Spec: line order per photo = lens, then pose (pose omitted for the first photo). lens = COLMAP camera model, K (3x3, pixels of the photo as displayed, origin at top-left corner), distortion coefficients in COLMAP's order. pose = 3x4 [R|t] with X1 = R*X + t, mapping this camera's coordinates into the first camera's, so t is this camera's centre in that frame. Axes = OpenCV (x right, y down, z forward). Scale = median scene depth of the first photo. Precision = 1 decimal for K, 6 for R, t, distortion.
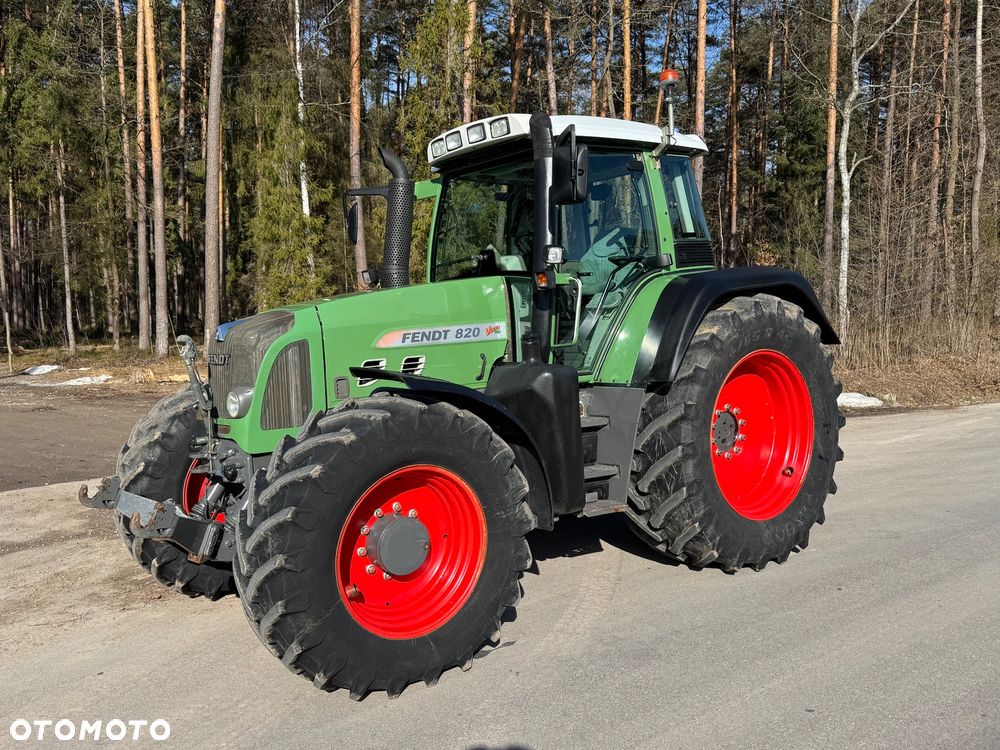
lens RADIAL K [[858.6, 0, 500.0], [0, 858.6, 375.0], [0, 0, 1]] dist [0.135546, -0.253694]
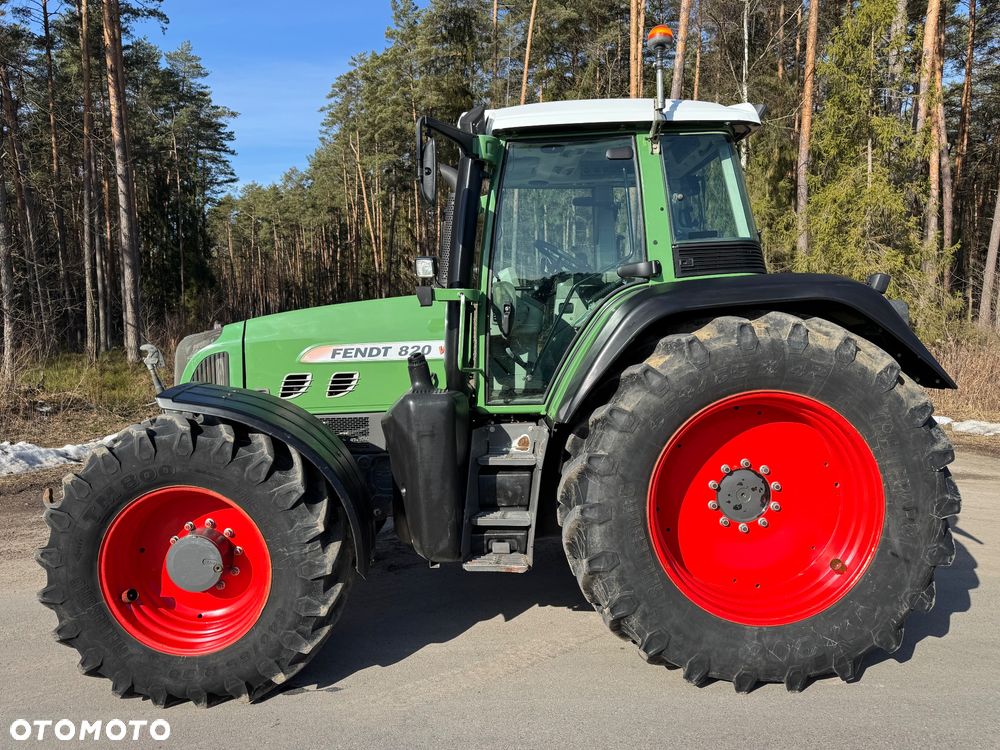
lens RADIAL K [[739.8, 0, 504.4], [0, 739.8, 374.3], [0, 0, 1]] dist [0.009485, -0.000181]
pose [[0.800187, 0.060109, -0.596731, 0.533111], [-0.056461, 0.998096, 0.024828, -0.049027], [0.597087, 0.013825, 0.802057, 0.410415]]
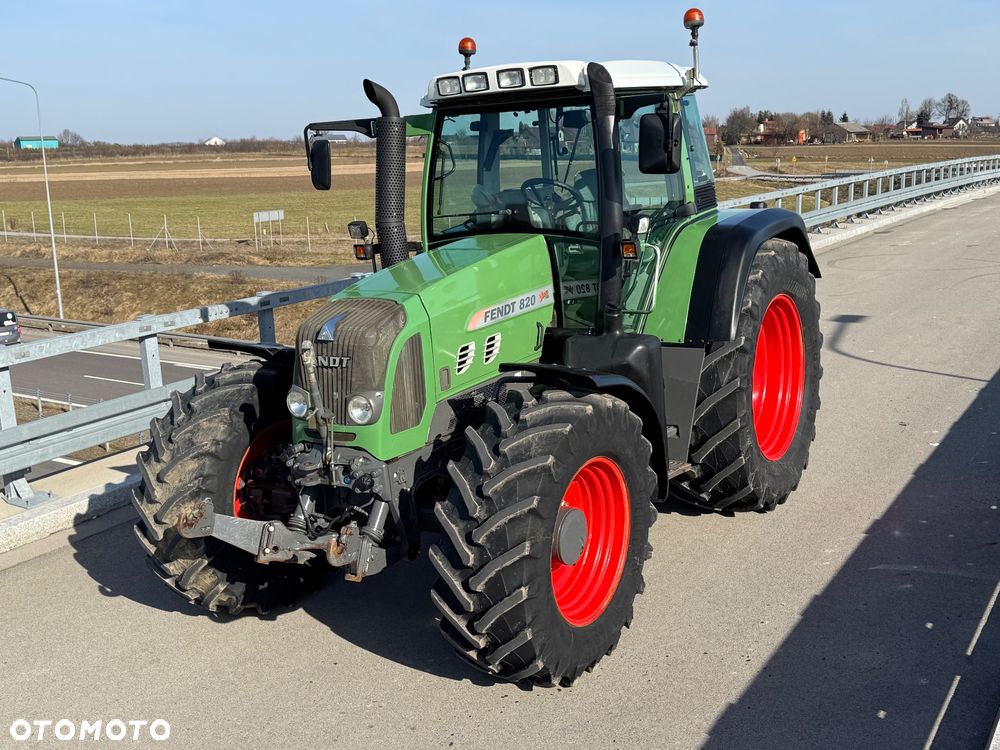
lens RADIAL K [[1096.0, 0, 500.0], [0, 1096.0, 375.0], [0, 0, 1]] dist [0.168769, -0.023636]
pose [[0.942220, -0.085435, 0.323917, -0.467621], [0.044893, 0.990413, 0.130640, -0.129741], [-0.331973, -0.108550, 0.937022, -0.129241]]
